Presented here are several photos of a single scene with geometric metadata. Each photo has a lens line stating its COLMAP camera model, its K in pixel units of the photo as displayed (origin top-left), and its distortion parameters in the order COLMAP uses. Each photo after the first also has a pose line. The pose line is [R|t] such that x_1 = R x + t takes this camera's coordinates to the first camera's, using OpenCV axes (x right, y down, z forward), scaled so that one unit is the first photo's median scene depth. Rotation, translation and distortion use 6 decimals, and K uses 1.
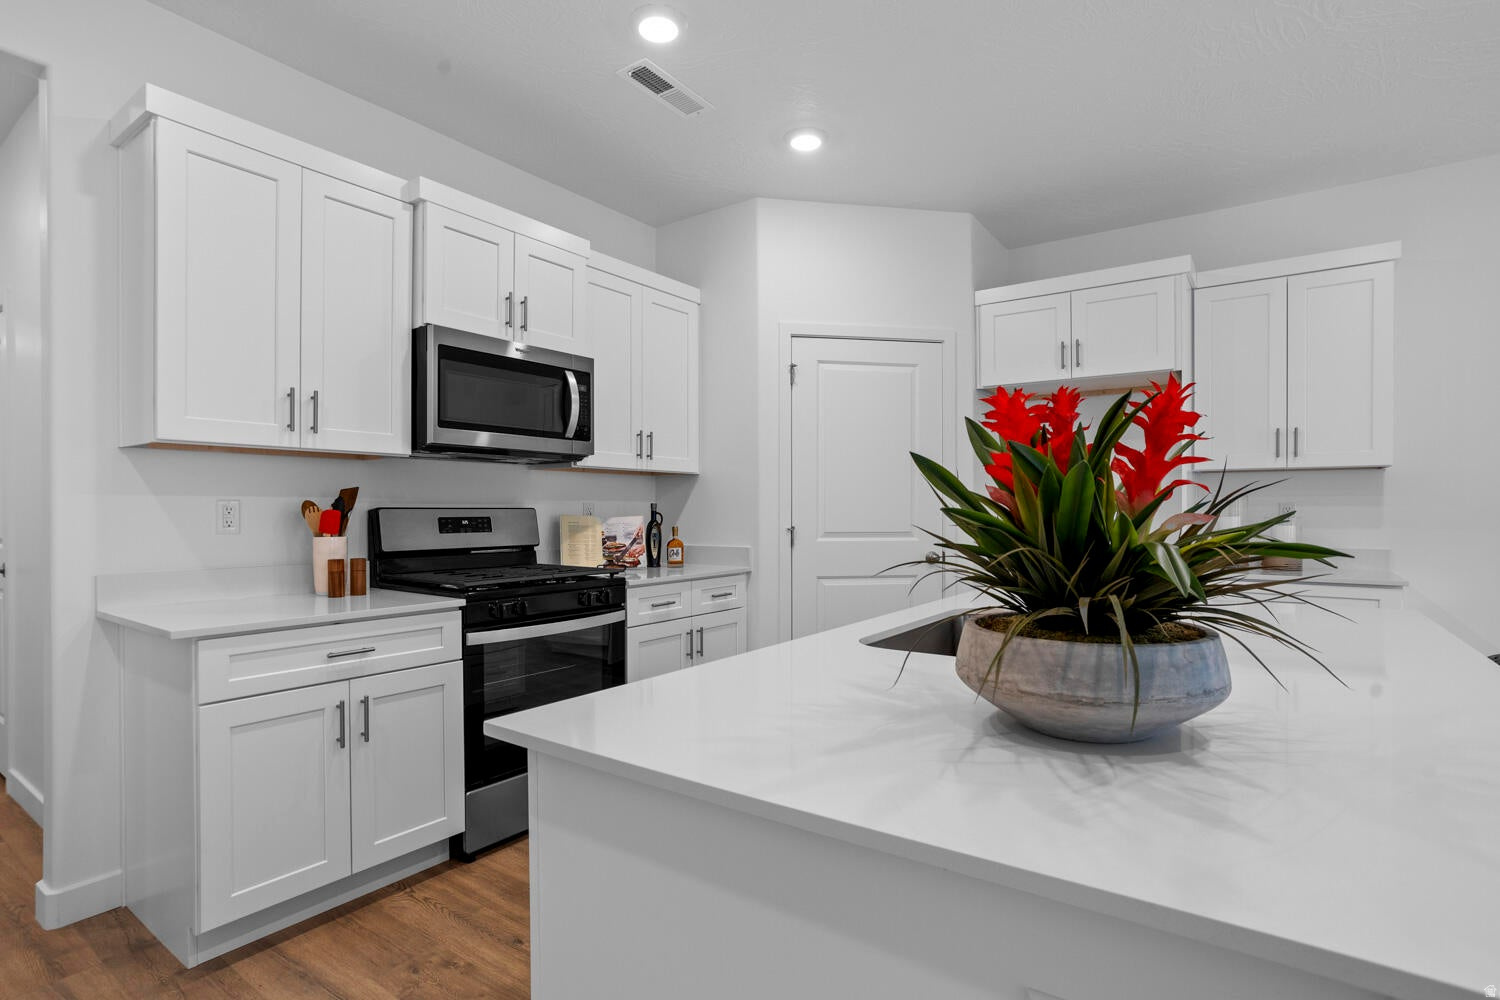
lens RADIAL K [[738.4, 0, 750.5], [0, 738.4, 509.2], [0, 0, 1]] dist [-0.062989, 0.037476]
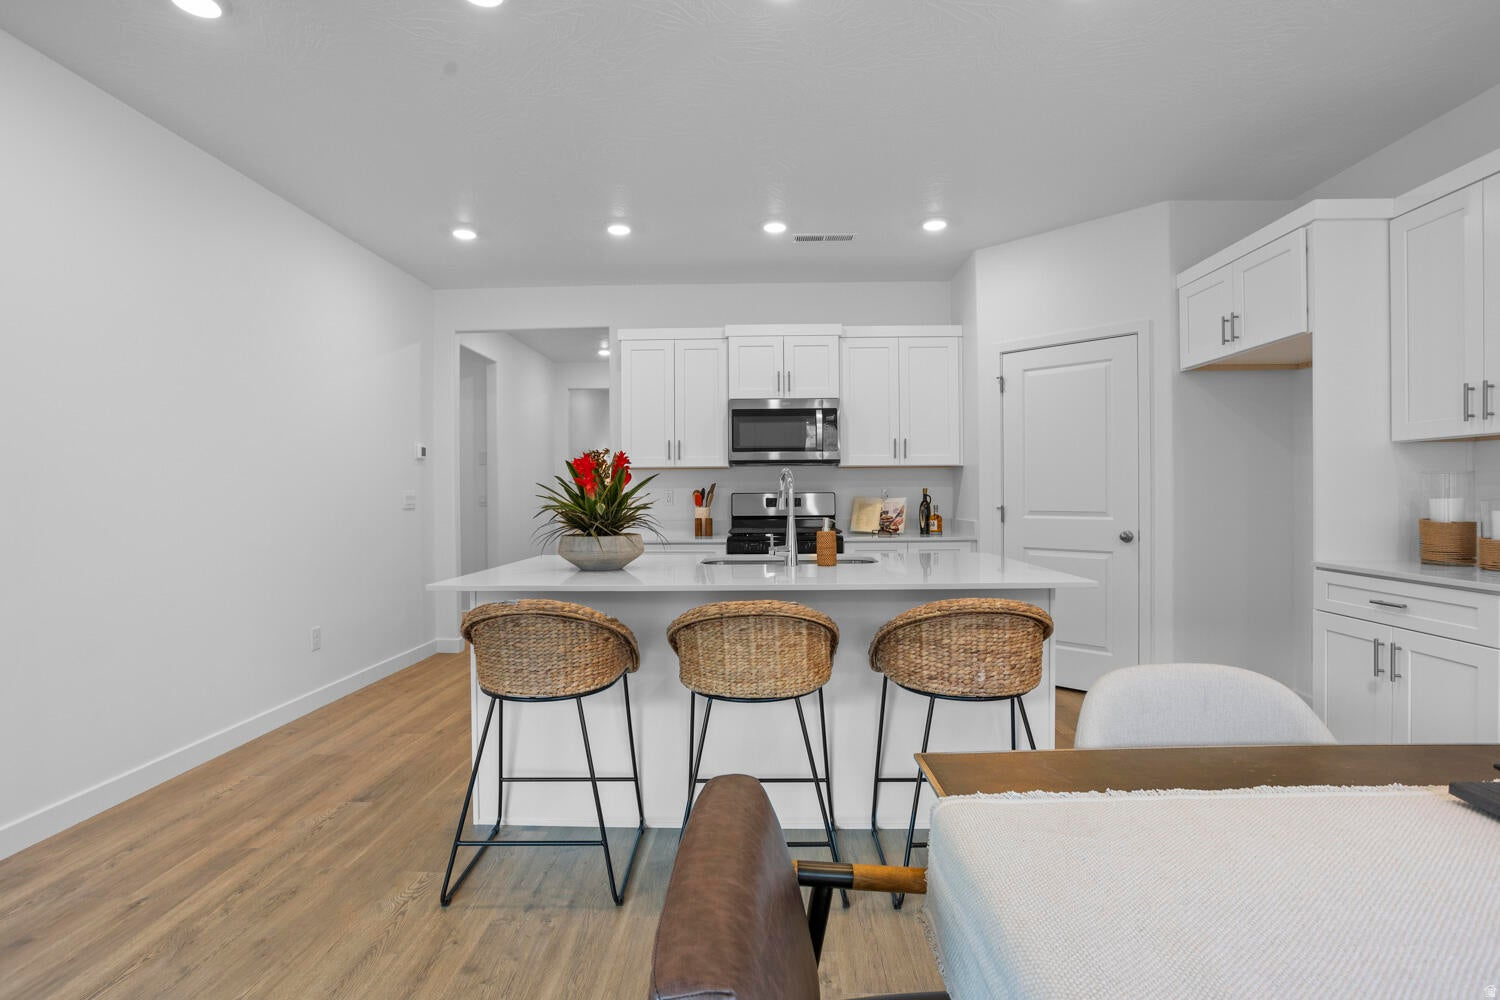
lens RADIAL K [[738.4, 0, 750.5], [0, 738.4, 509.2], [0, 0, 1]] dist [-0.062989, 0.037476]
pose [[0.573540, 0.012131, -0.819088, 0.886660], [0.007857, 0.999763, 0.020309, 0.000601], [0.819140, -0.018083, 0.573309, -0.071580]]
